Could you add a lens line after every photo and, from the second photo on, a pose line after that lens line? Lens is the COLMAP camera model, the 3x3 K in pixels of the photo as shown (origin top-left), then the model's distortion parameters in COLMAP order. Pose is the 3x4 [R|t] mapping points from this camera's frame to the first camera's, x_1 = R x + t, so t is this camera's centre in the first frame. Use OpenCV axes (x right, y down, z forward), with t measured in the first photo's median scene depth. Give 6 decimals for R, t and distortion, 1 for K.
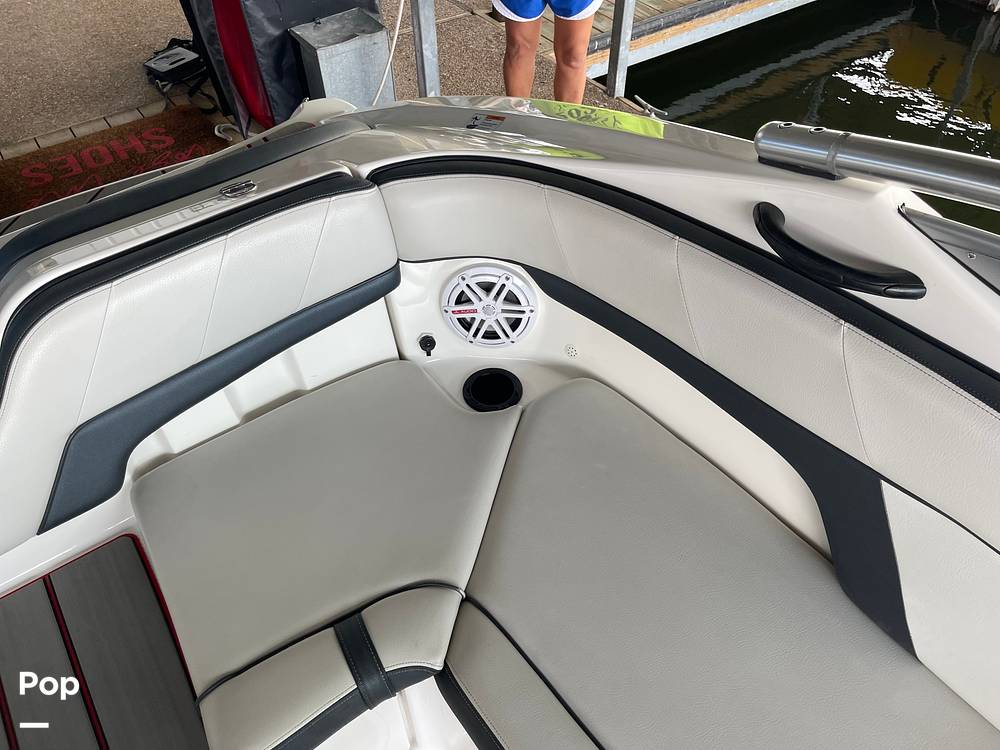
lens RADIAL K [[736.5, 0, 495.6], [0, 736.5, 347.8], [0, 0, 1]] dist [0.066718, -0.099315]
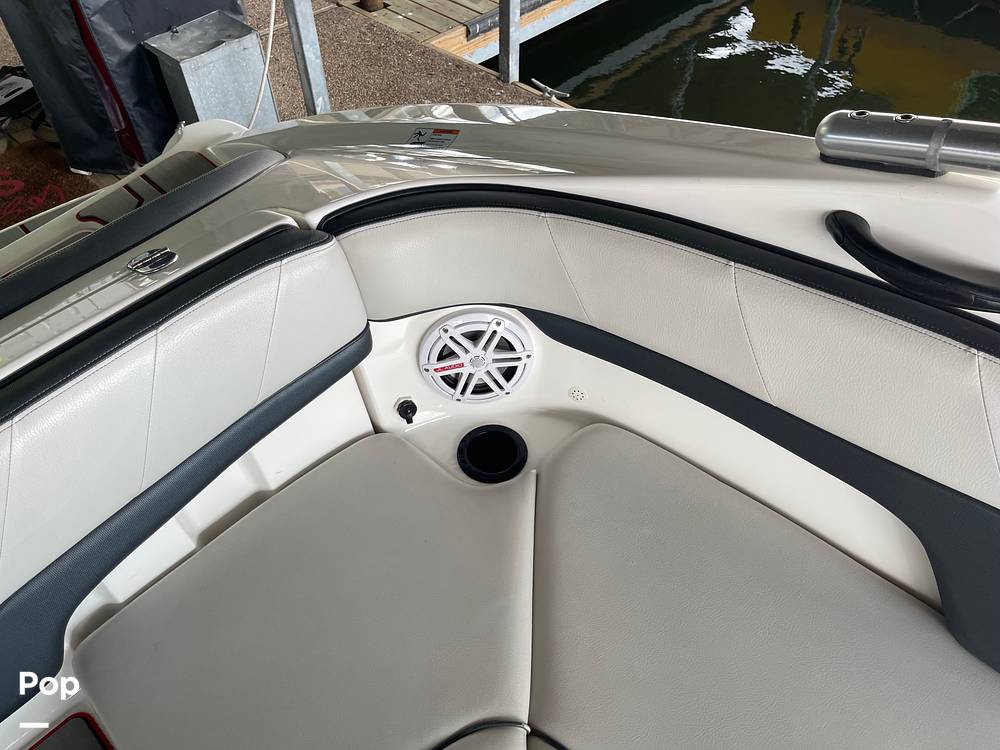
lens RADIAL K [[746.7, 0, 489.0], [0, 746.7, 370.3], [0, 0, 1]] dist [0.067877, -0.089325]
pose [[0.982477, -0.144112, 0.118195, -0.098790], [0.139618, 0.989159, 0.045503, -0.078730], [-0.123471, -0.028204, 0.991947, 0.149591]]
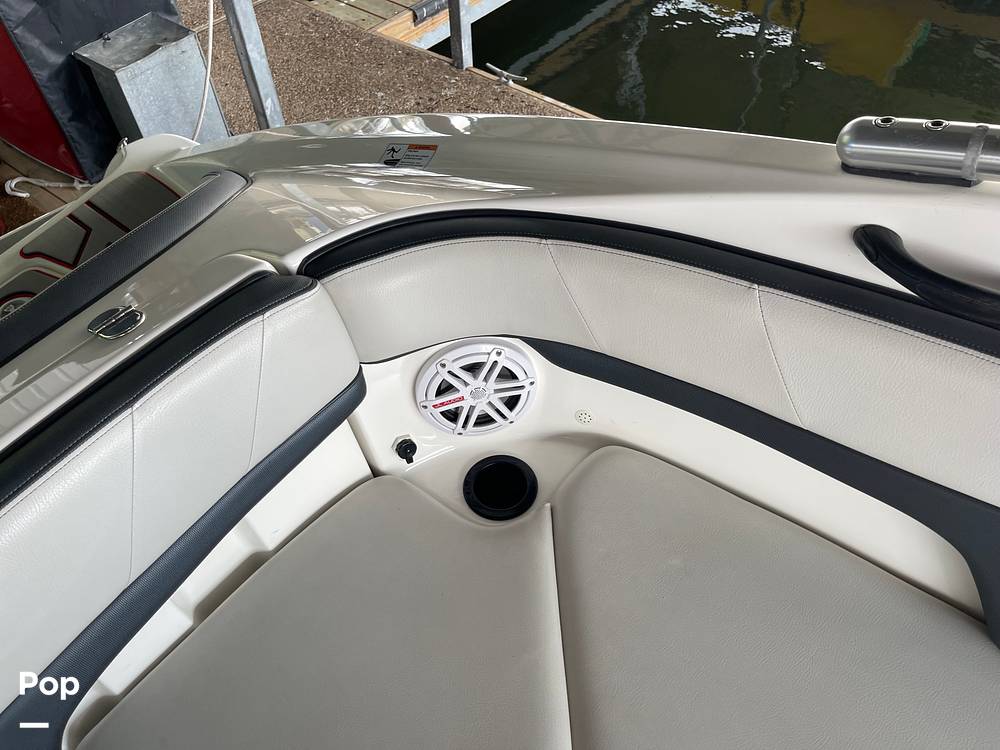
lens RADIAL K [[750.8, 0, 500.0], [0, 750.8, 375.0], [0, 0, 1]] dist [0.072318, -0.100072]
pose [[0.959754, -0.226805, 0.165627, -0.116107], [0.215350, 0.972886, 0.084360, -0.133860], [-0.180269, -0.045297, 0.982574, 0.202452]]
